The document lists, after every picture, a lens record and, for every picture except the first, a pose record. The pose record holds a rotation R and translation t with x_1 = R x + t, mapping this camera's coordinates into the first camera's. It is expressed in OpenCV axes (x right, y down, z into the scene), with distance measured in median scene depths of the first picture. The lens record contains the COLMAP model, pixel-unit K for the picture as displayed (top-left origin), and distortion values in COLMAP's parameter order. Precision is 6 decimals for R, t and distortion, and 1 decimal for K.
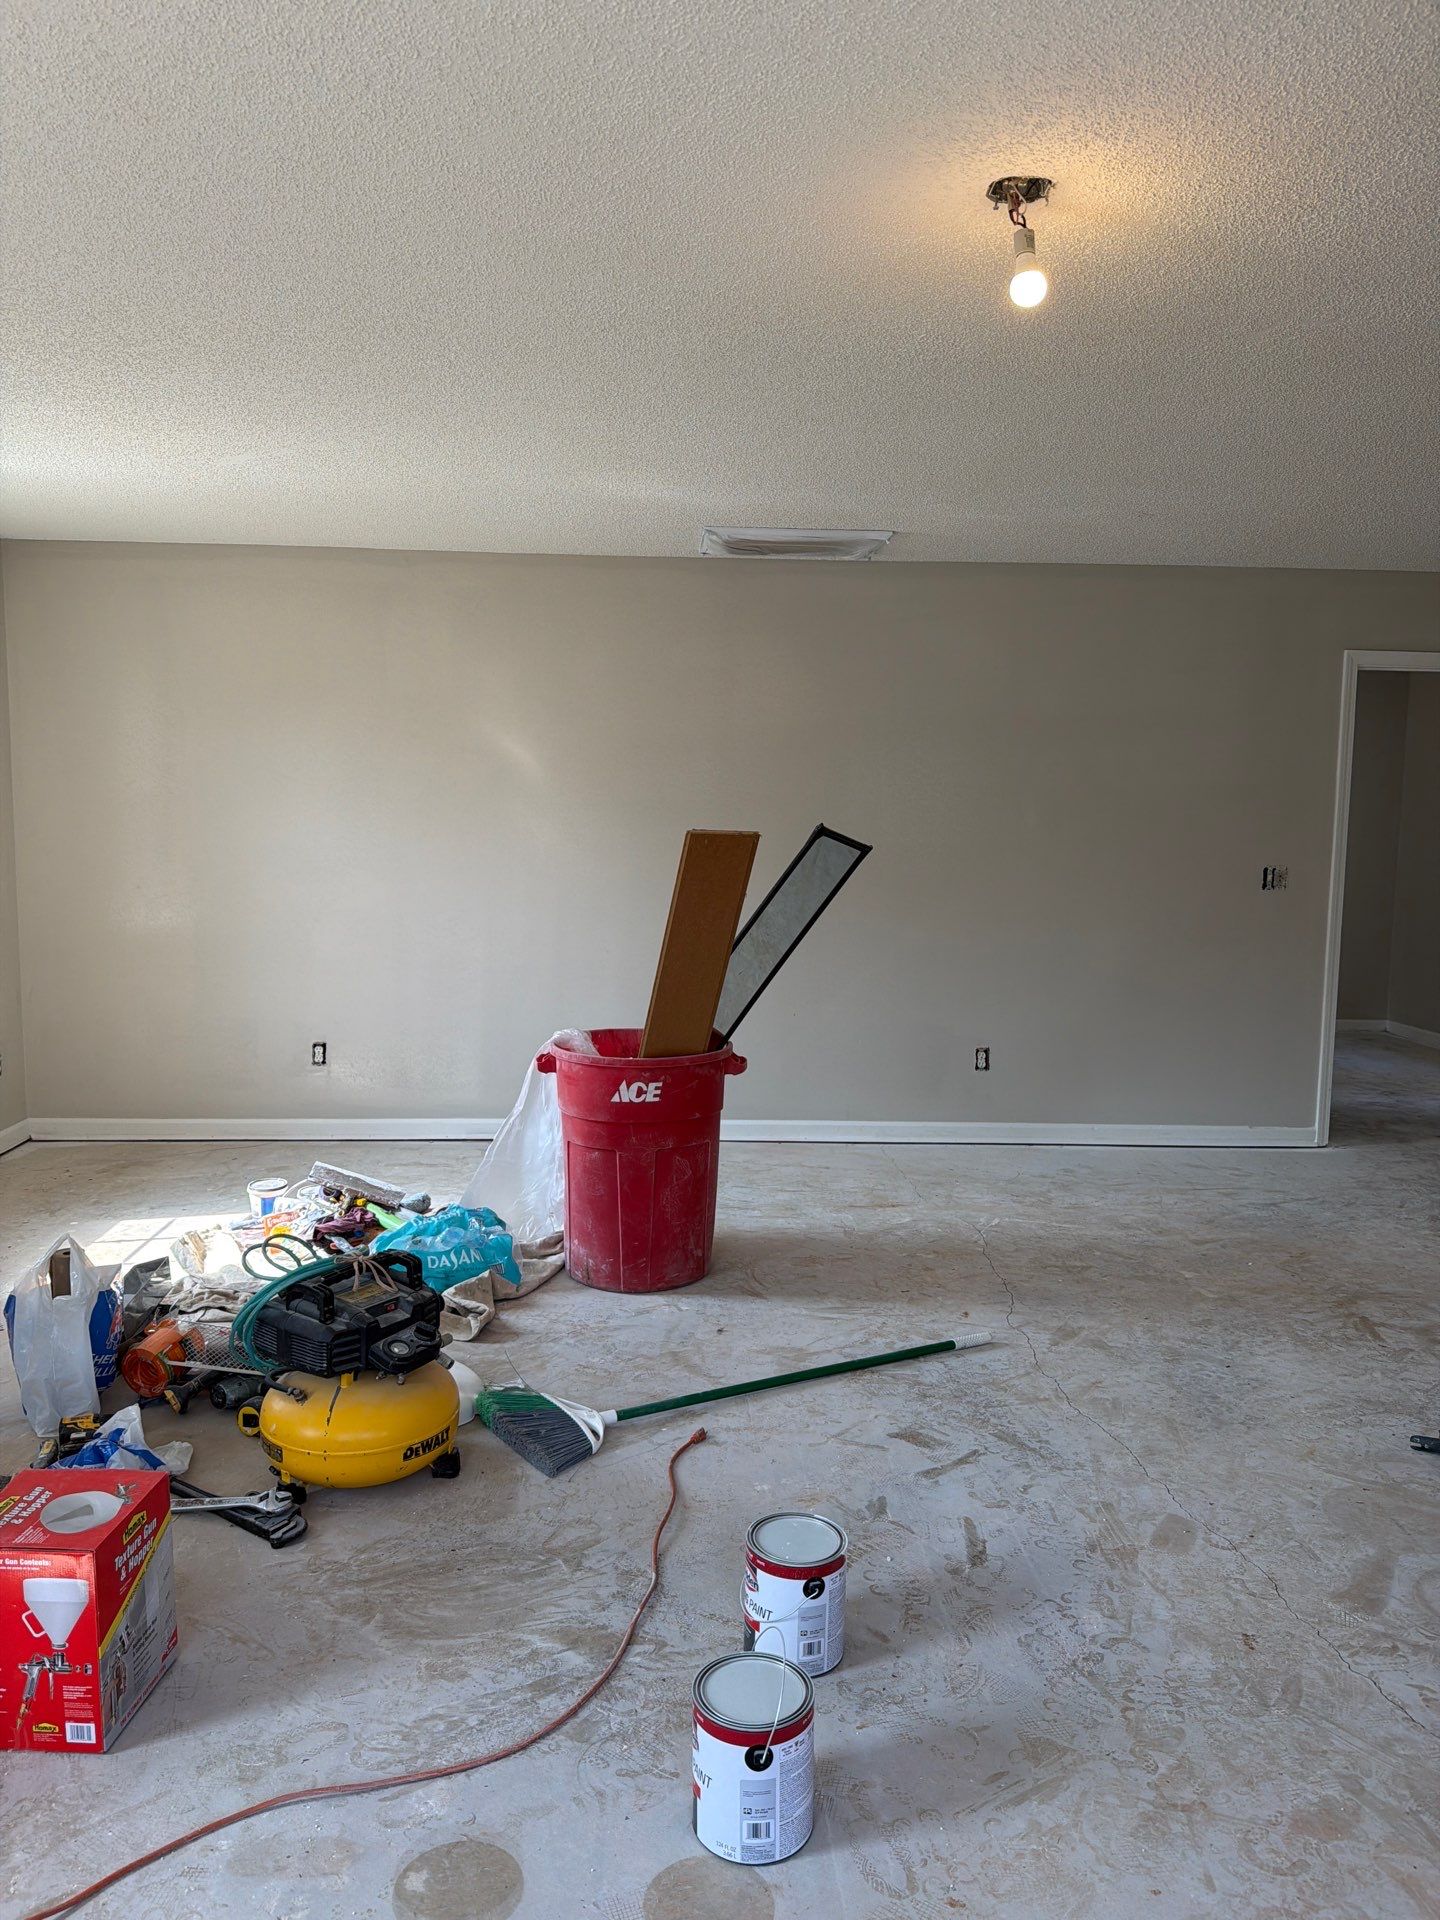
lens RADIAL K [[1364.4, 0, 722.4], [0, 1364.4, 951.0], [0, 0, 1]] dist [0.053207, -0.031104]
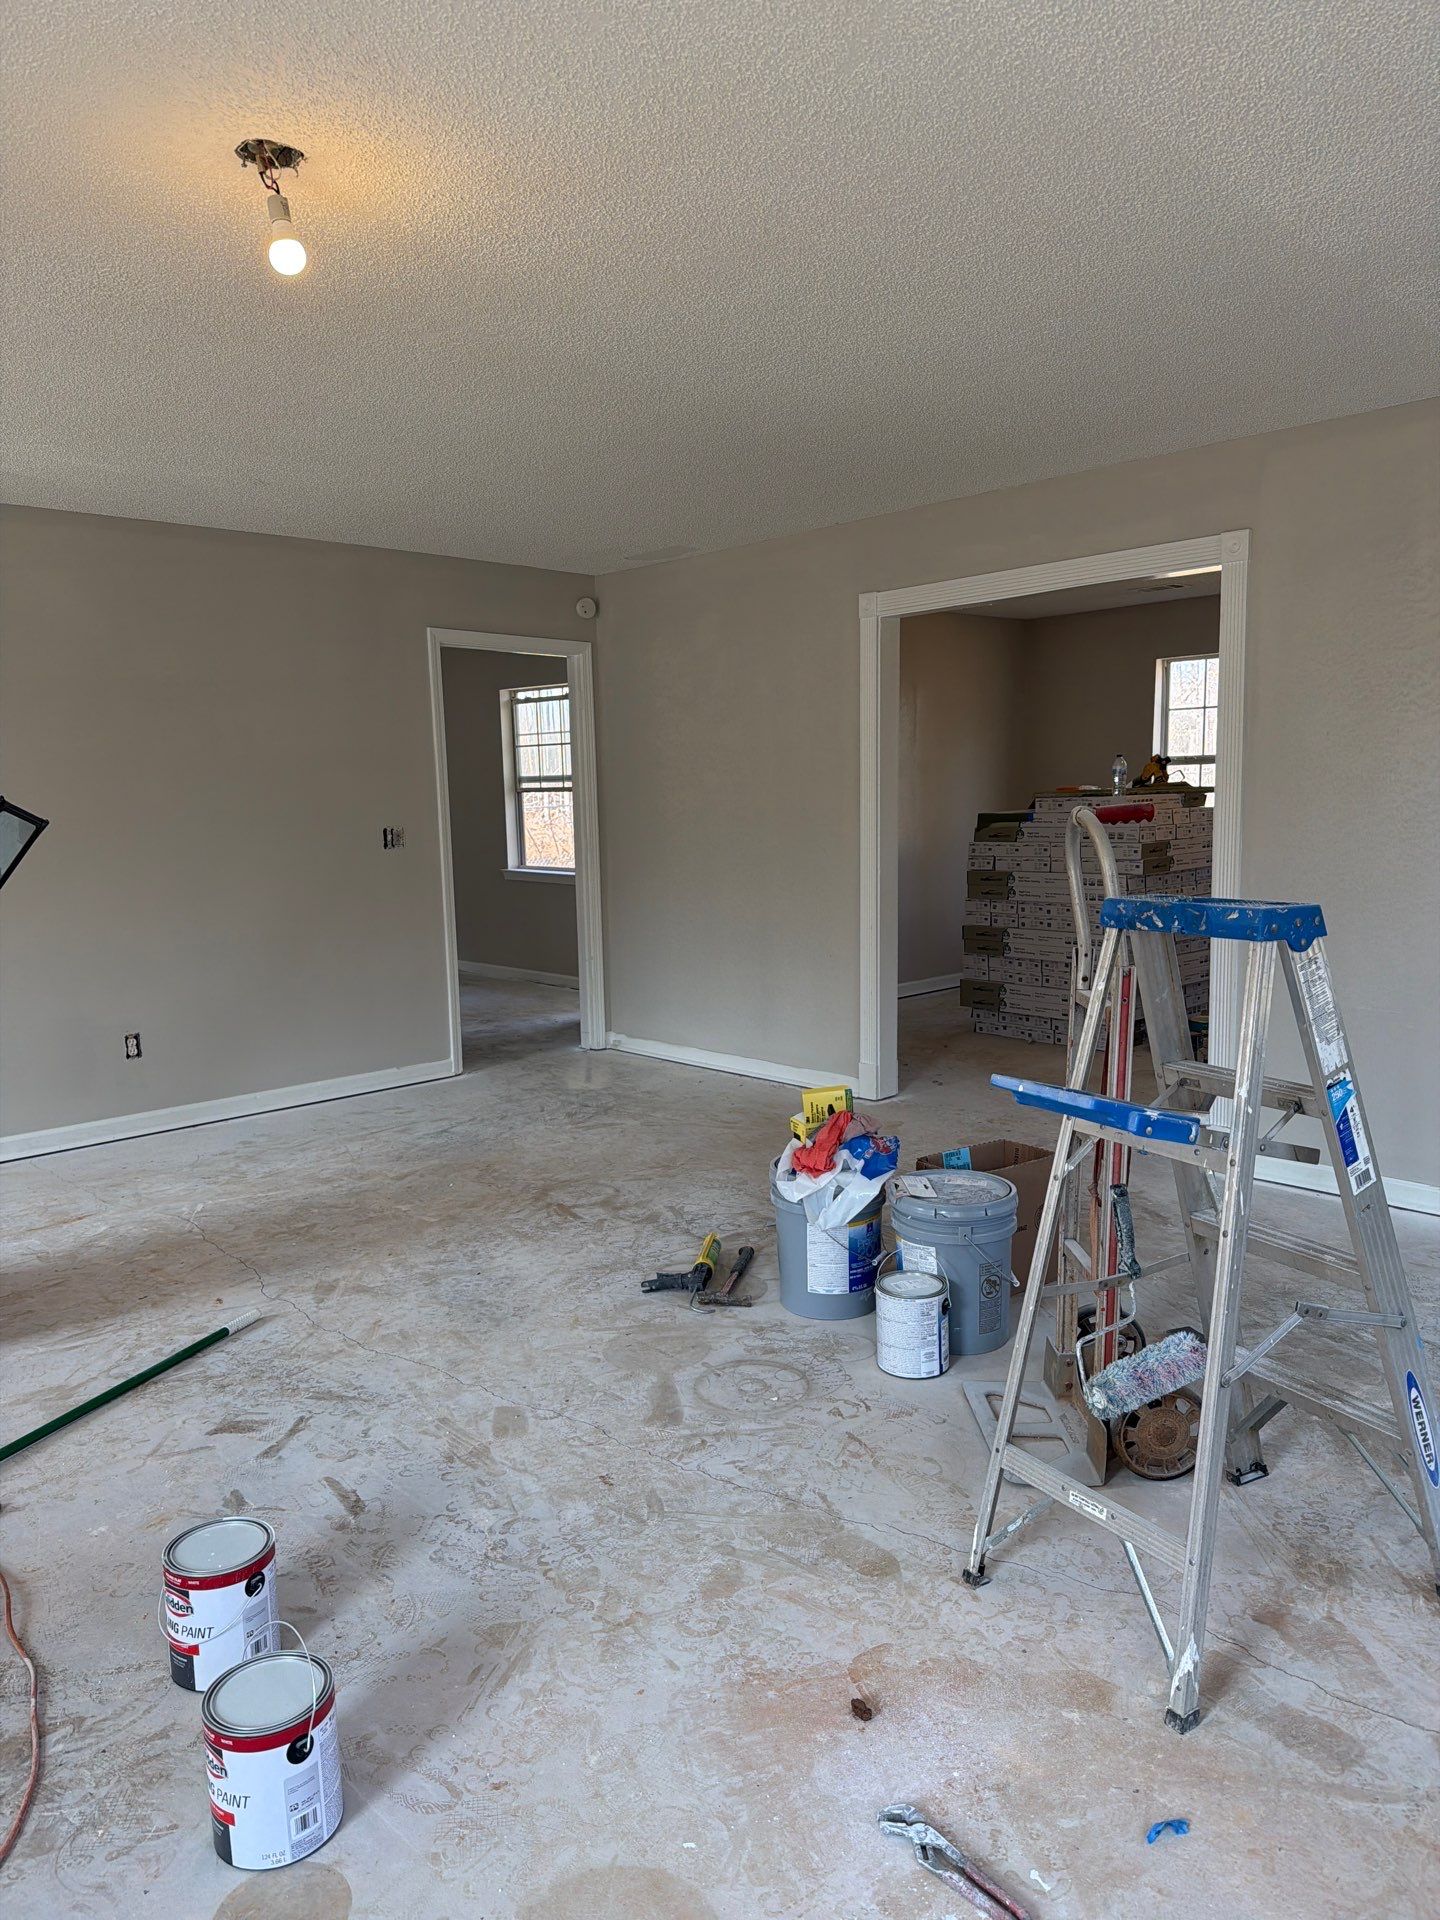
lens RADIAL K [[1364.4, 0, 683.6], [0, 1364.4, 946.3], [0, 0, 1]] dist [0.053207, -0.031104]
pose [[0.784633, -0.117620, 0.608701, -0.196399], [0.106895, 0.992800, 0.054048, -0.002788], [-0.610676, 0.022659, 0.791557, 0.031189]]
